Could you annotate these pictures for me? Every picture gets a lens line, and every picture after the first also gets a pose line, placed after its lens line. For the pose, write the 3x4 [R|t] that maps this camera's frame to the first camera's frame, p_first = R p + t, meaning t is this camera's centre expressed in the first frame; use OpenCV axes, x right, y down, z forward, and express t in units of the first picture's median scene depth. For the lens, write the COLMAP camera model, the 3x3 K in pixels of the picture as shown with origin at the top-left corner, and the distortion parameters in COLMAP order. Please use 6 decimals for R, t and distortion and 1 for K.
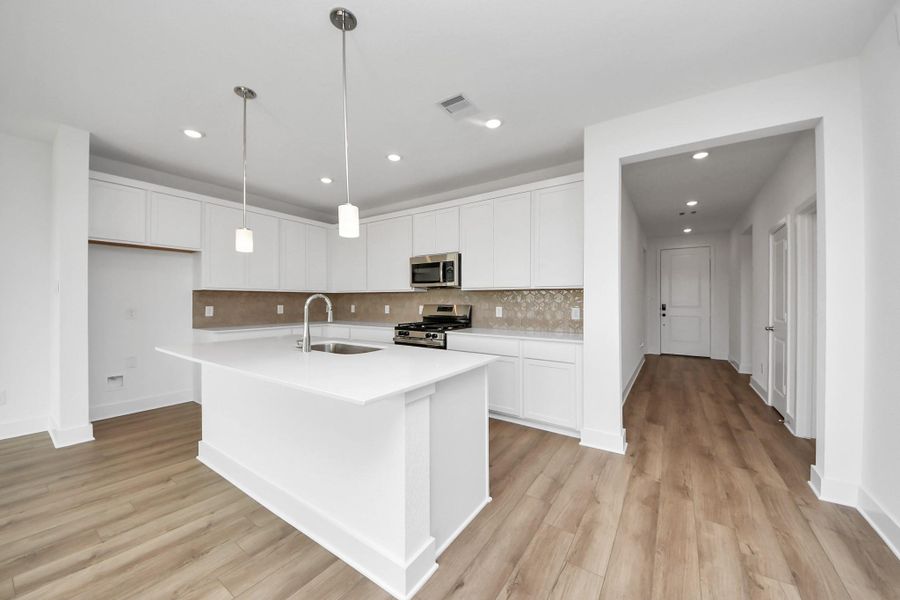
lens RADIAL K [[330.8, 0, 457.1], [0, 330.8, 297.2], [0, 0, 1]] dist [-0.011501, -0.001899]
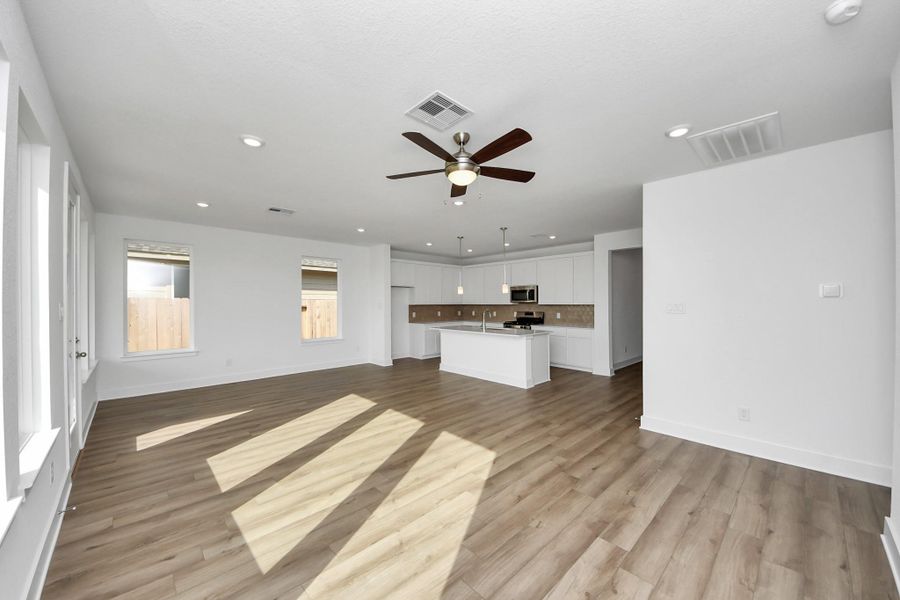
lens RADIAL K [[345.2, 0, 444.2], [0, 345.2, 304.6], [0, 0, 1]] dist [0.016816, -0.000543]
pose [[0.971980, 0.000382, -0.235063, -0.047631], [0.000916, 0.999985, 0.005415, -0.031331], [0.235061, -0.005478, 0.971965, -1.127531]]
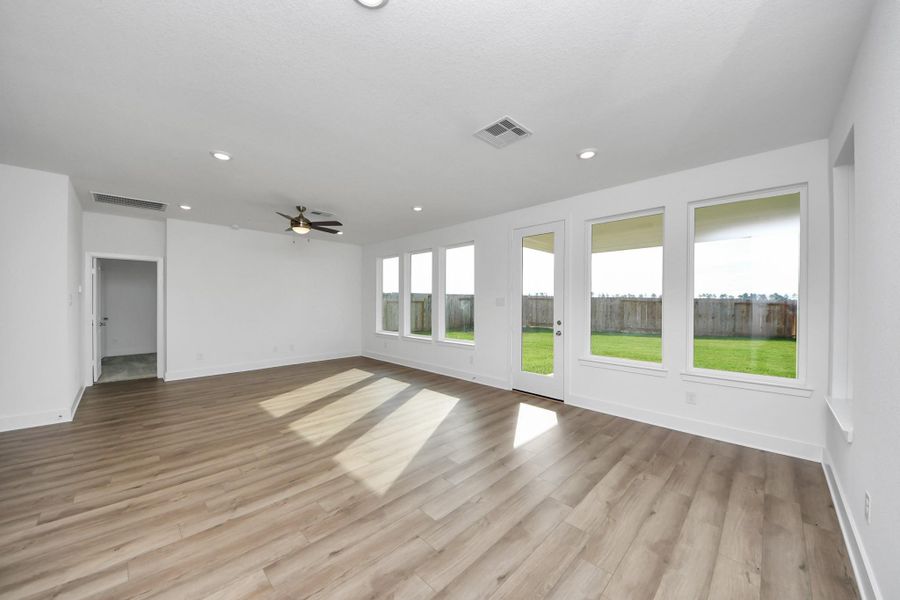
lens RADIAL K [[330.8, 0, 444.8], [0, 330.8, 305.8], [0, 0, 1]] dist [-0.011501, -0.001899]
pose [[-0.981051, -0.005635, 0.193669, -0.937695], [-0.002630, 0.999872, 0.015766, -0.011588], [-0.193733, 0.014958, -0.980940, 0.652809]]
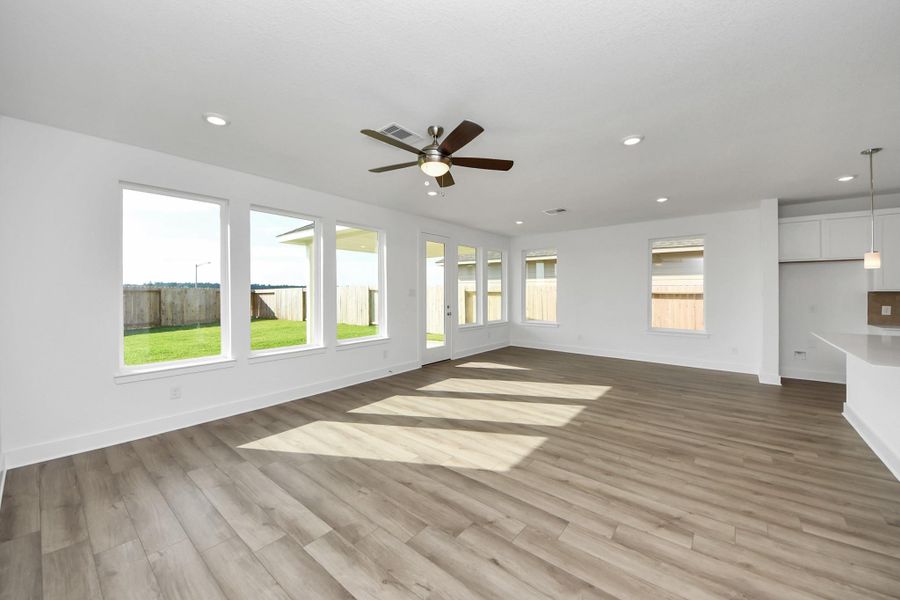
lens RADIAL K [[331.2, 0, 461.3], [0, 331.2, 287.9], [0, 0, 1]] dist [0.022662, -0.000120]
pose [[-0.092339, -0.007725, -0.995698, 0.529916], [-0.004294, 0.999964, -0.007360, -0.018942], [0.995718, 0.003596, -0.092369, -0.321080]]
